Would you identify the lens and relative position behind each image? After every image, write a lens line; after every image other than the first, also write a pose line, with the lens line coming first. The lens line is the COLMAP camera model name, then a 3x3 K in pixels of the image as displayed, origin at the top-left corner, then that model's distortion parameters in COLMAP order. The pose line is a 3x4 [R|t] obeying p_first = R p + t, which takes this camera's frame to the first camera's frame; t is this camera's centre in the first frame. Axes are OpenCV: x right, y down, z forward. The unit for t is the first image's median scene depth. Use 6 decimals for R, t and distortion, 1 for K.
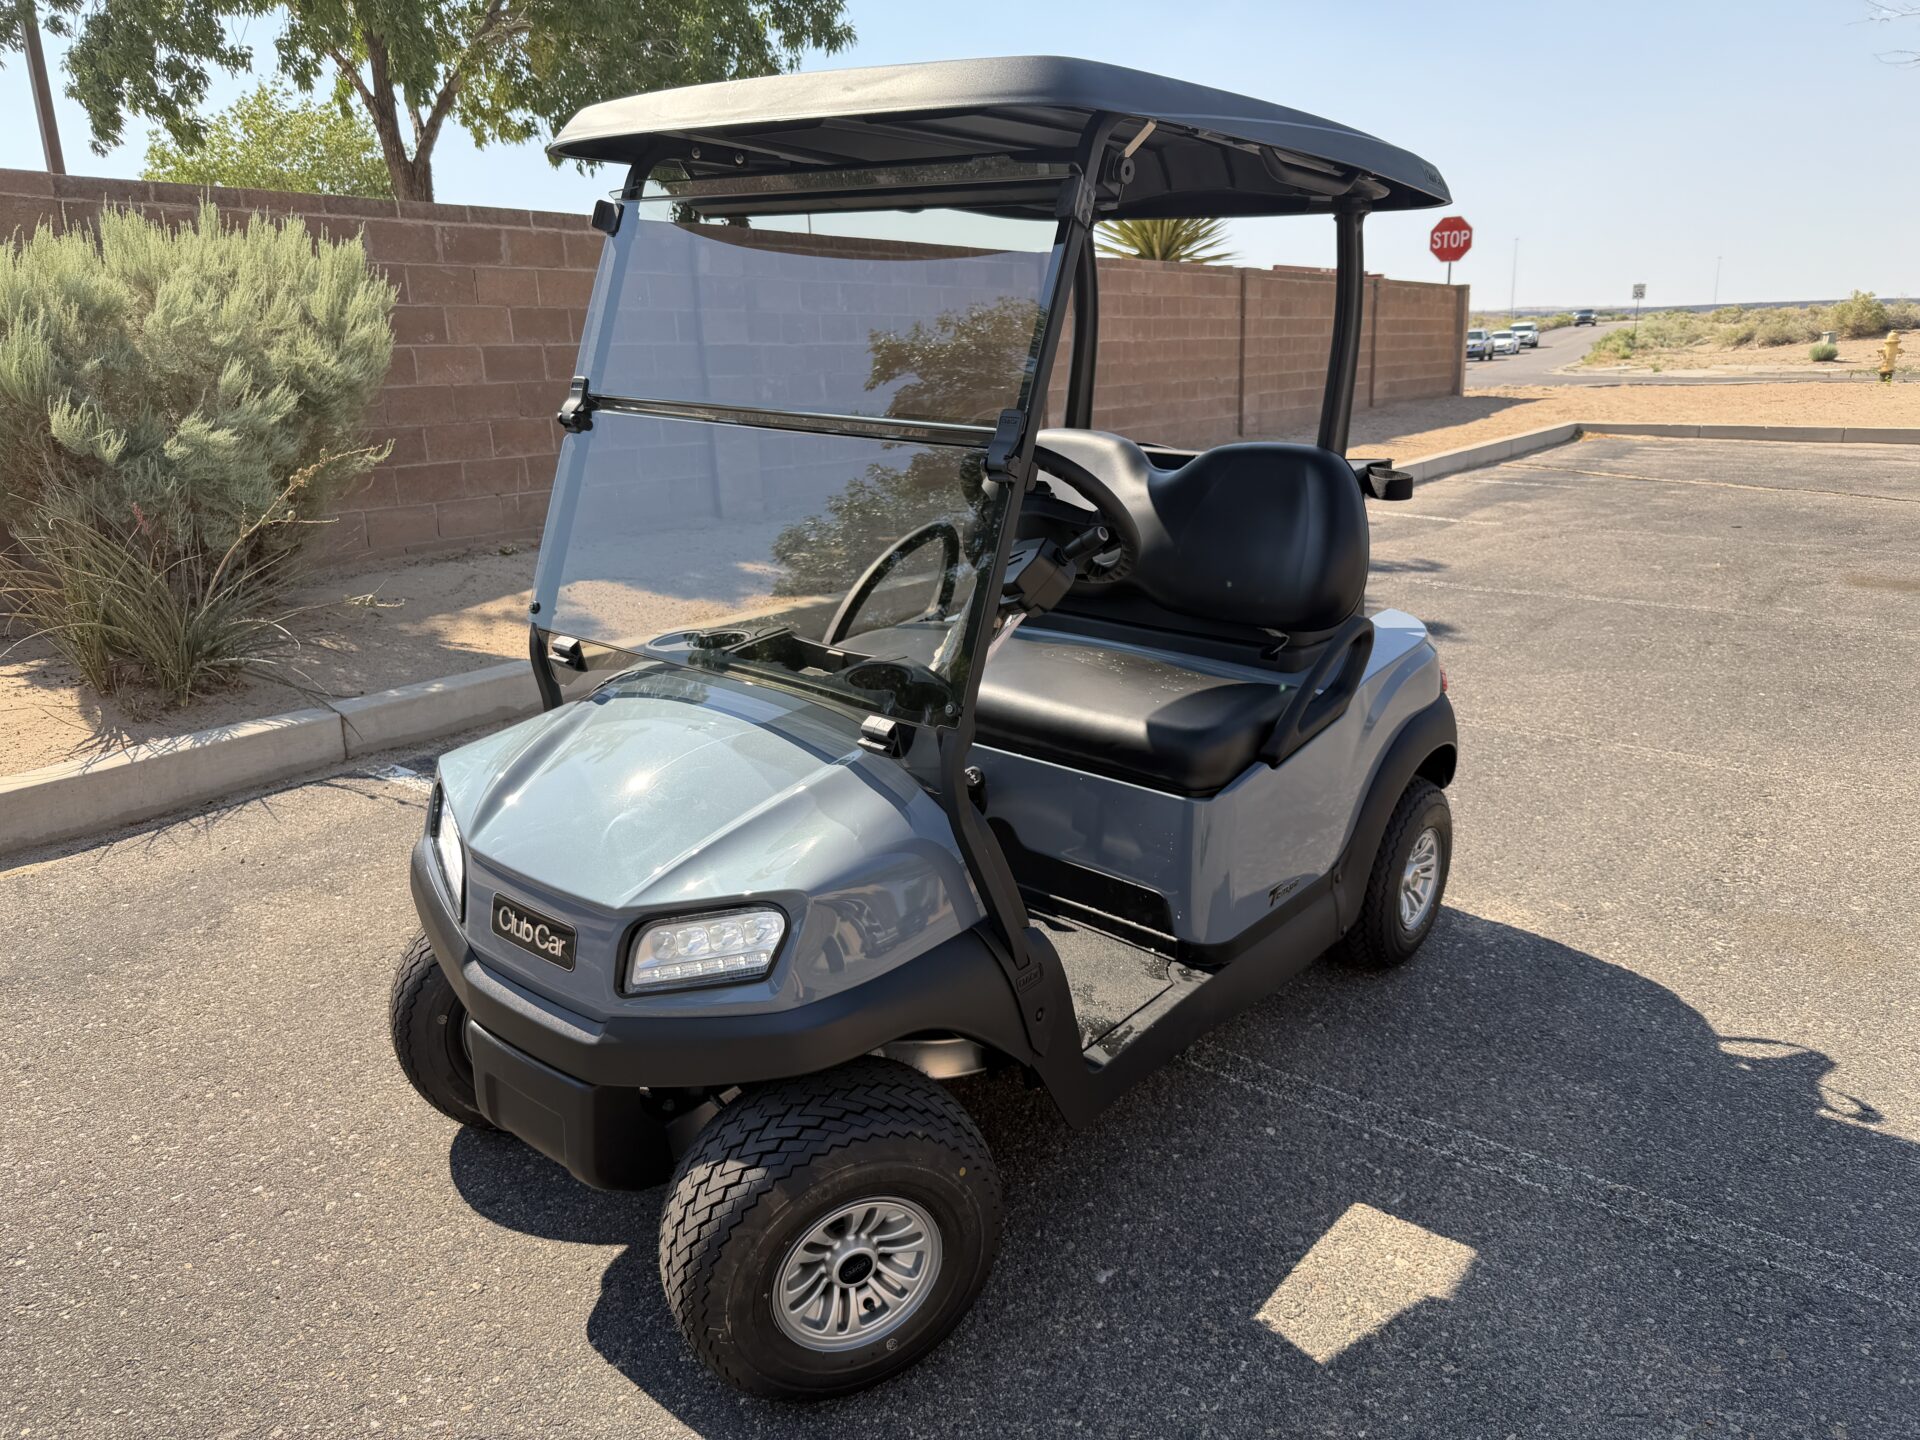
lens RADIAL K [[1361.1, 0, 947.1], [0, 1361.1, 734.8], [0, 0, 1]] dist [0.012119, -0.027029]
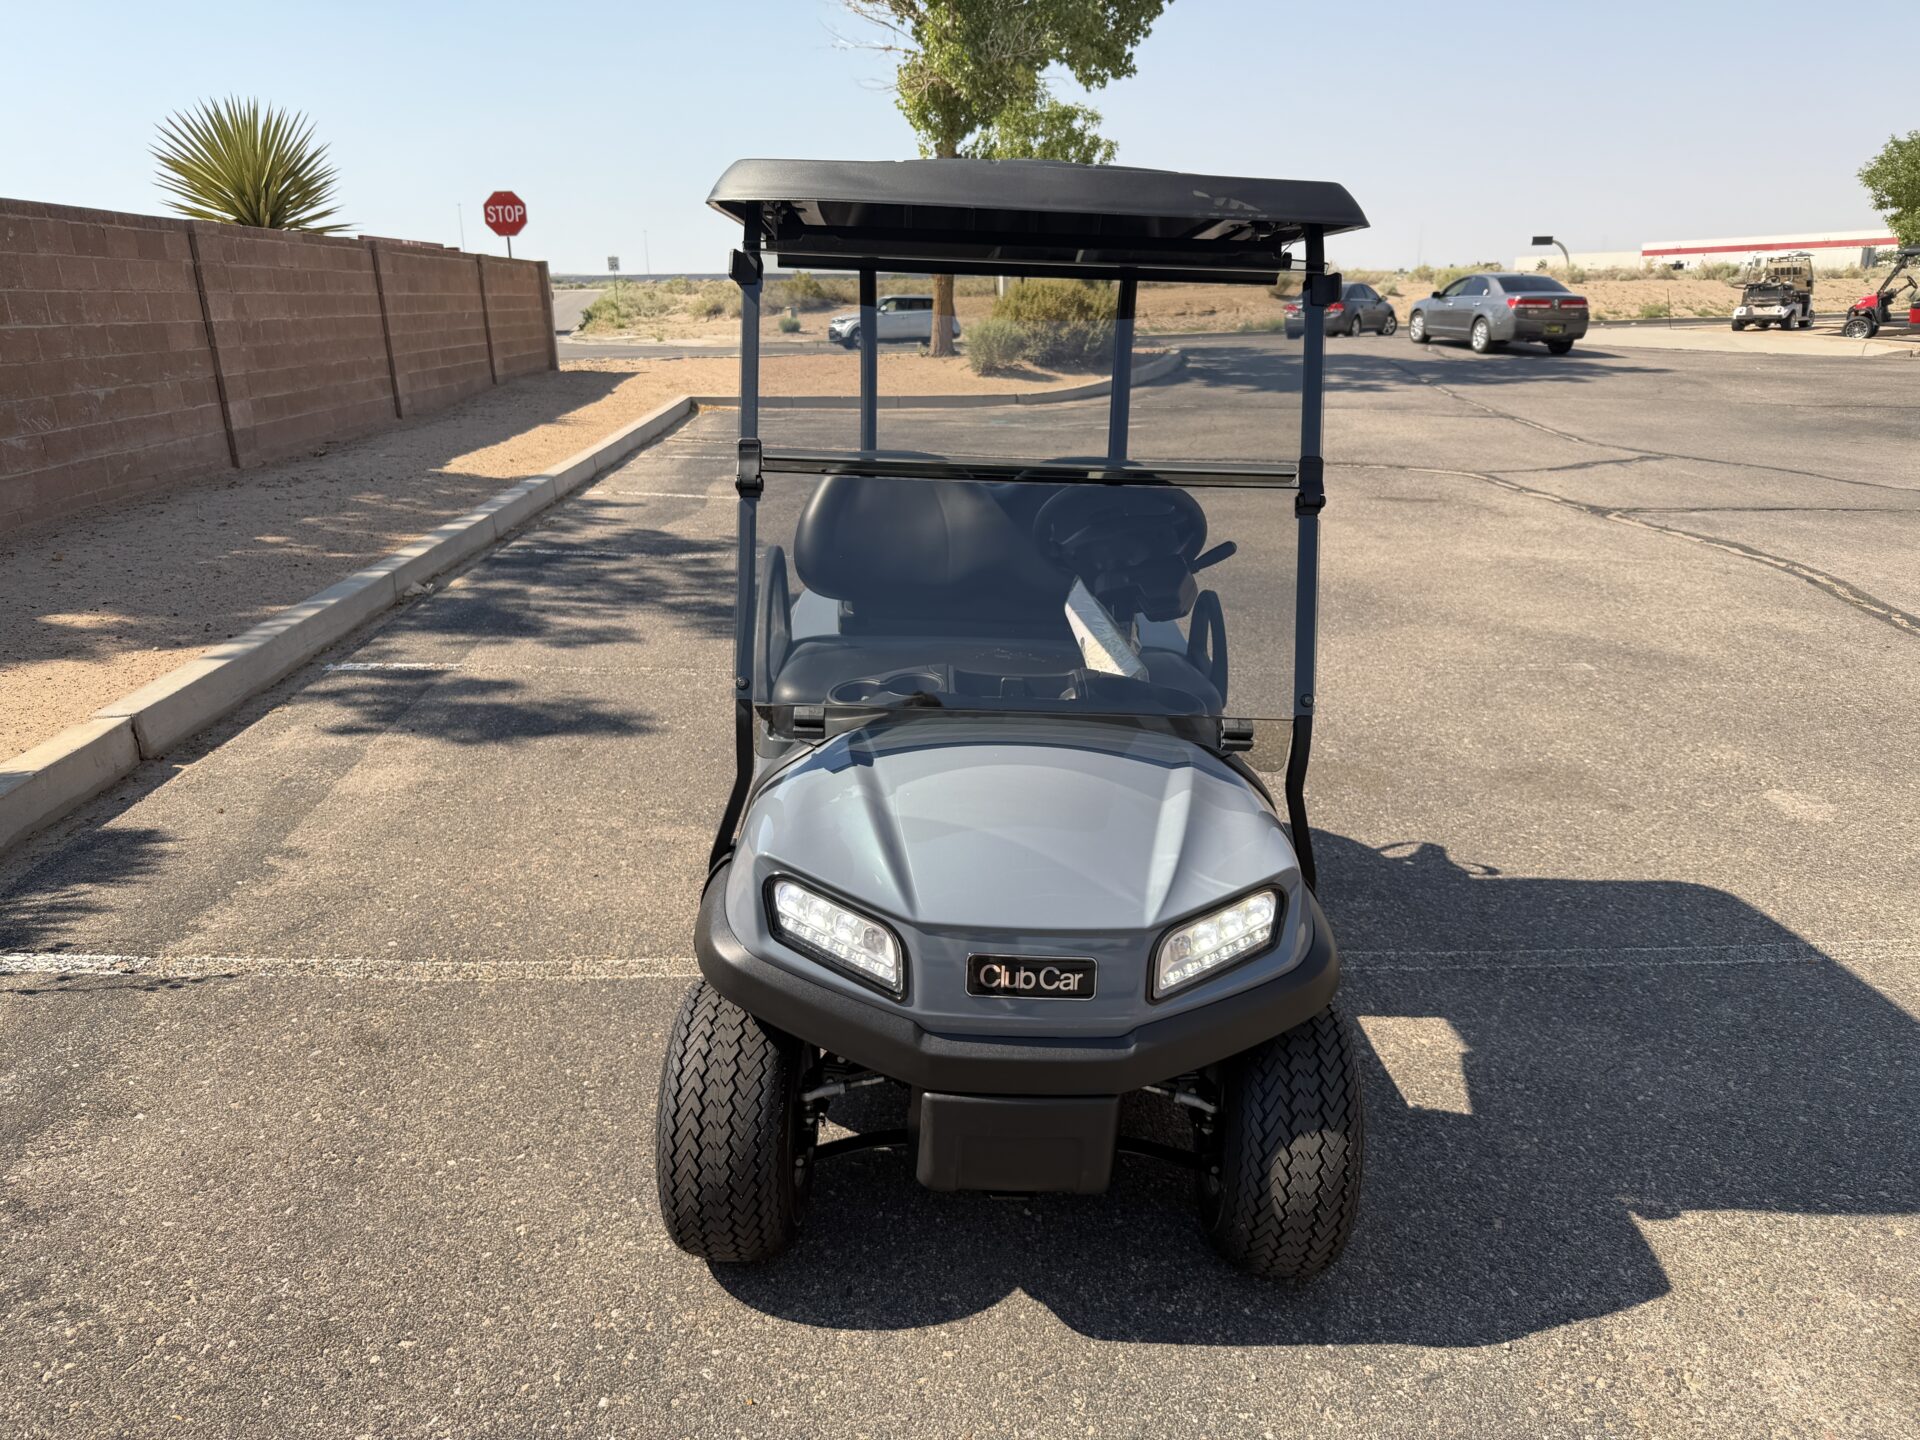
lens RADIAL K [[1361.1, 0, 949.8], [0, 1361.1, 738.0], [0, 0, 1]] dist [0.012119, -0.027029]
pose [[0.762508, -0.183821, 0.620315, -0.127089], [0.167742, 0.982172, 0.084859, -0.018160], [-0.624855, 0.039347, 0.779749, 0.029168]]
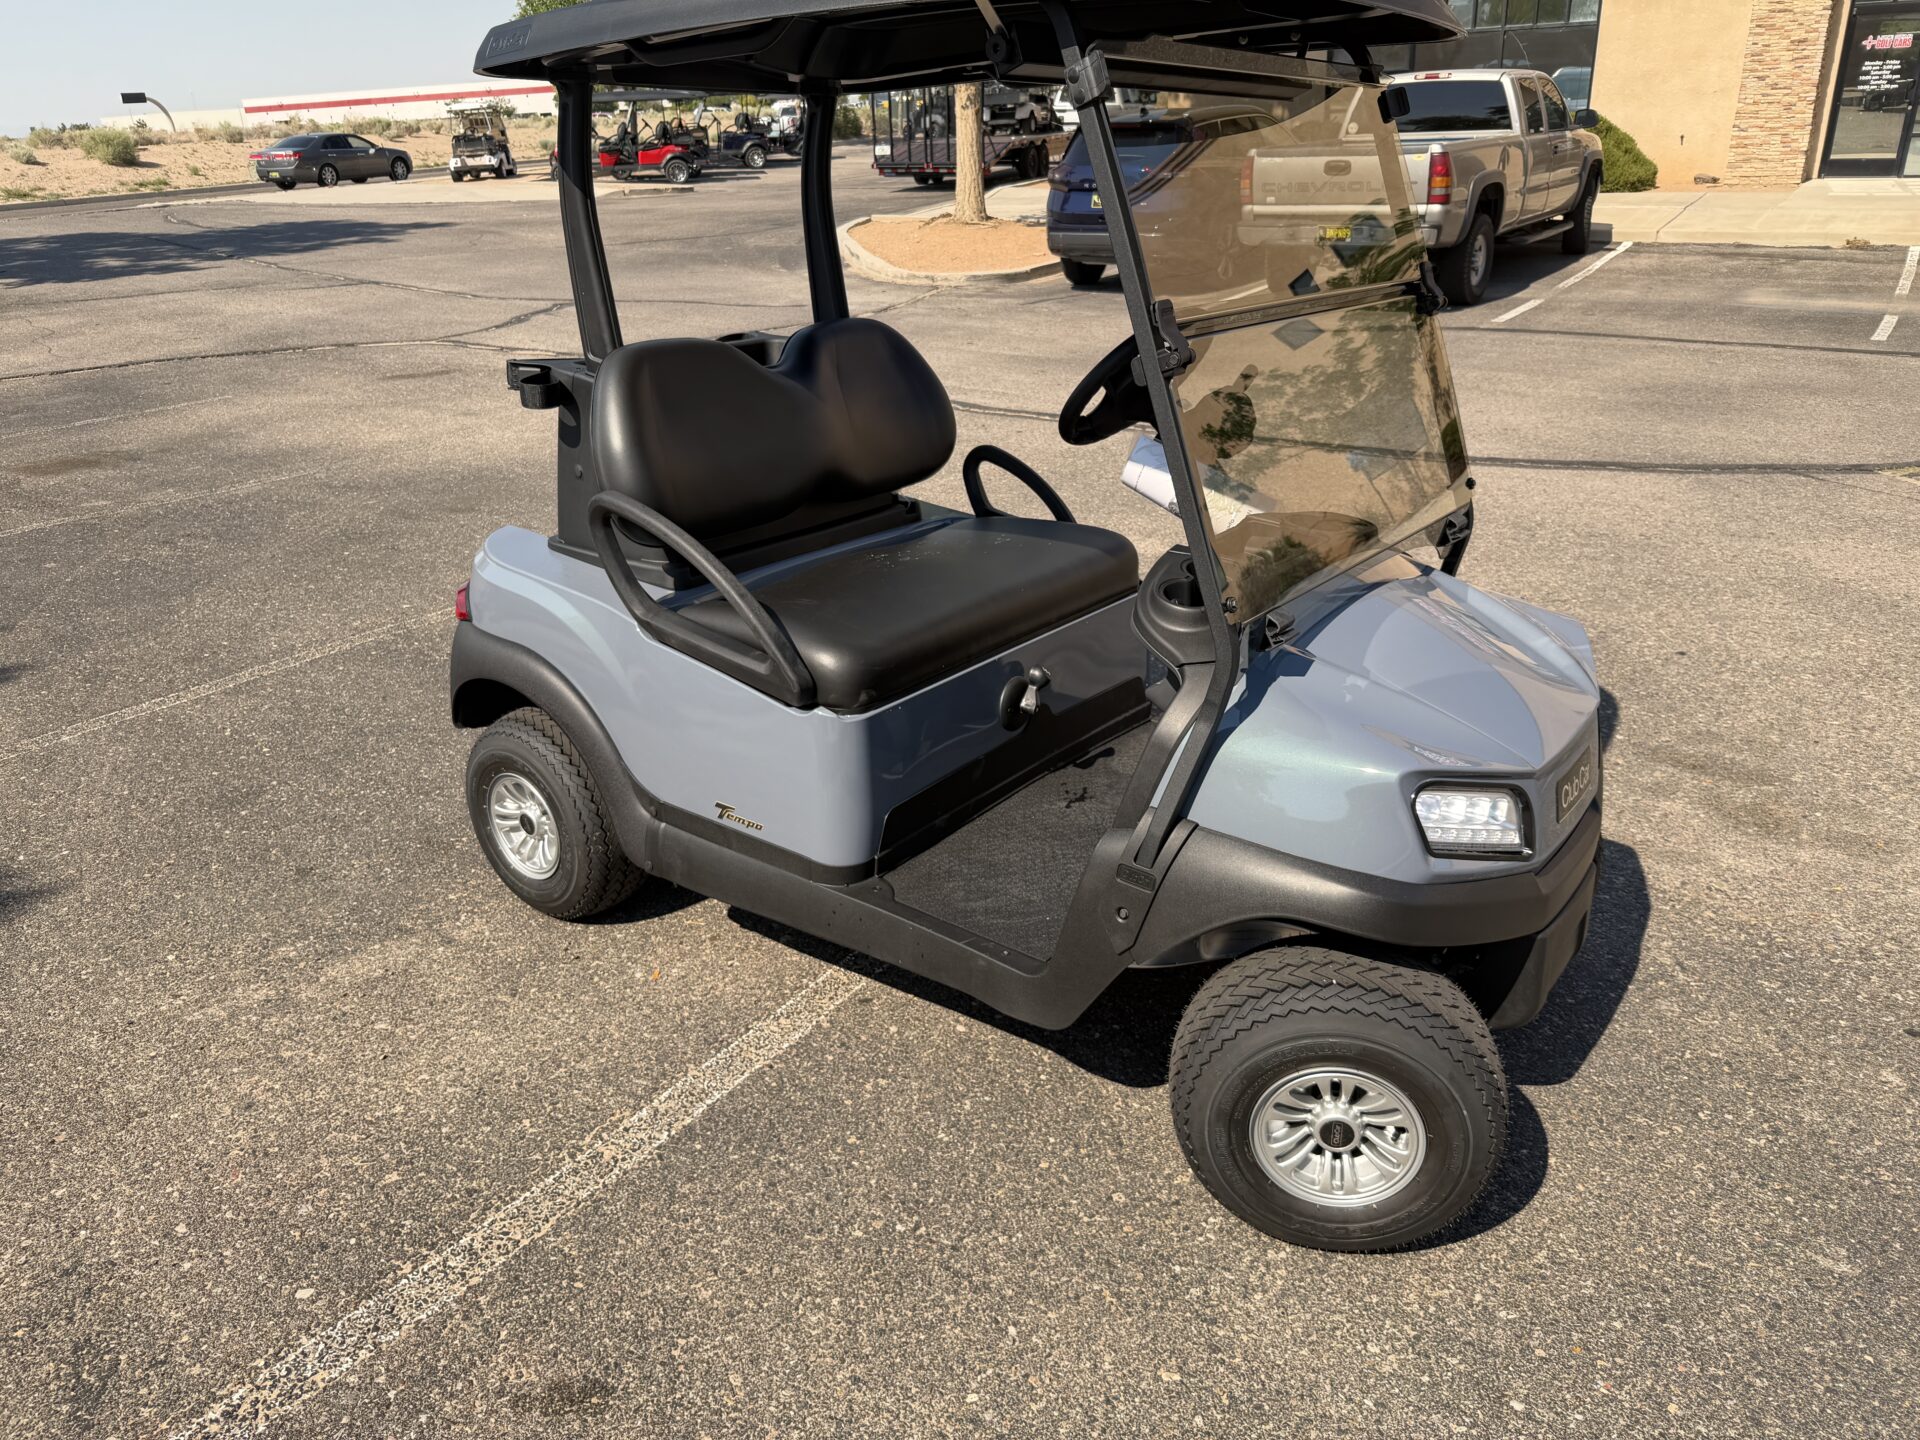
lens RADIAL K [[1361.1, 0, 972.0], [0, 1361.1, 729.7], [0, 0, 1]] dist [0.012119, -0.027029]
pose [[-0.038840, -0.384999, 0.922099, -0.167402], [0.306594, 0.873694, 0.377703, -0.059250], [-0.951048, 0.297380, 0.084104, 0.178779]]
